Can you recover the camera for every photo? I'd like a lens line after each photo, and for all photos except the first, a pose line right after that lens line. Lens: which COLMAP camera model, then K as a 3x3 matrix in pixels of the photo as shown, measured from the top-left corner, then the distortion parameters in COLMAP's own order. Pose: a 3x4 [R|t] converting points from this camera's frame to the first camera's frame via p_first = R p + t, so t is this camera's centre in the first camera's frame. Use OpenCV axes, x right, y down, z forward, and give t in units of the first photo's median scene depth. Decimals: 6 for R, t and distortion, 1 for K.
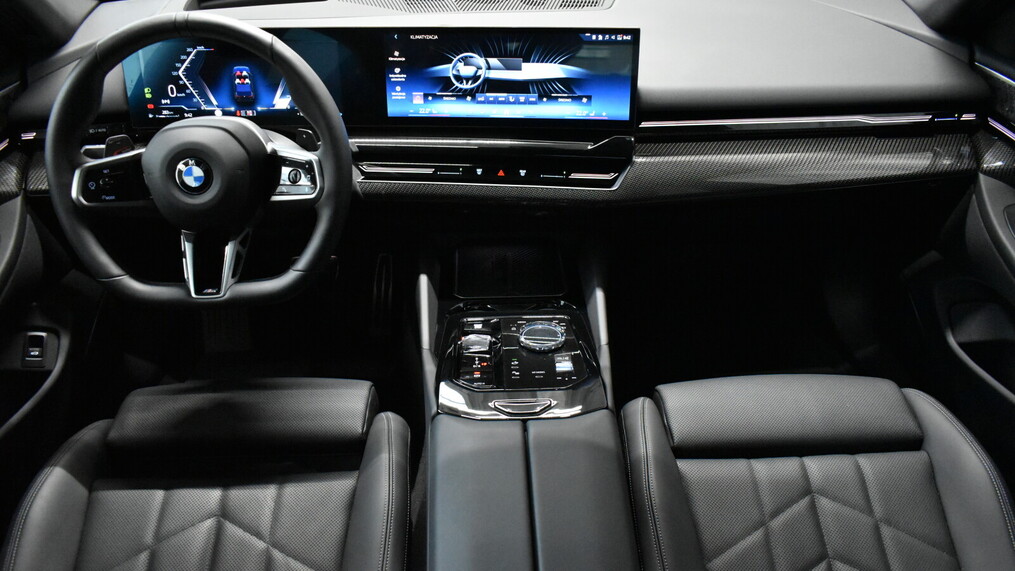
lens RADIAL K [[777.2, 0, 508.7], [0, 777.2, 286.2], [0, 0, 1]] dist [-0.006749, 0.002401]
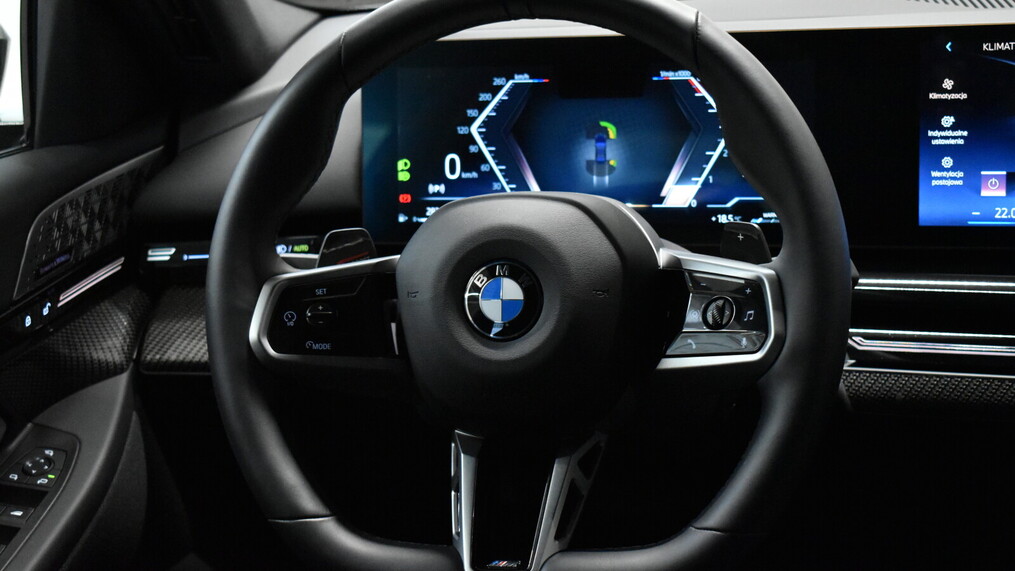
lens RADIAL K [[1875.7, 0, 507.1], [0, 1875.7, 285.3], [0, 0, 1]] dist [-0.031018, 0.000000]
pose [[0.953721, 0.014662, -0.300335, -0.064990], [-0.103911, 0.953347, -0.283430, 0.137772], [0.282168, 0.301521, 0.910751, 0.003653]]
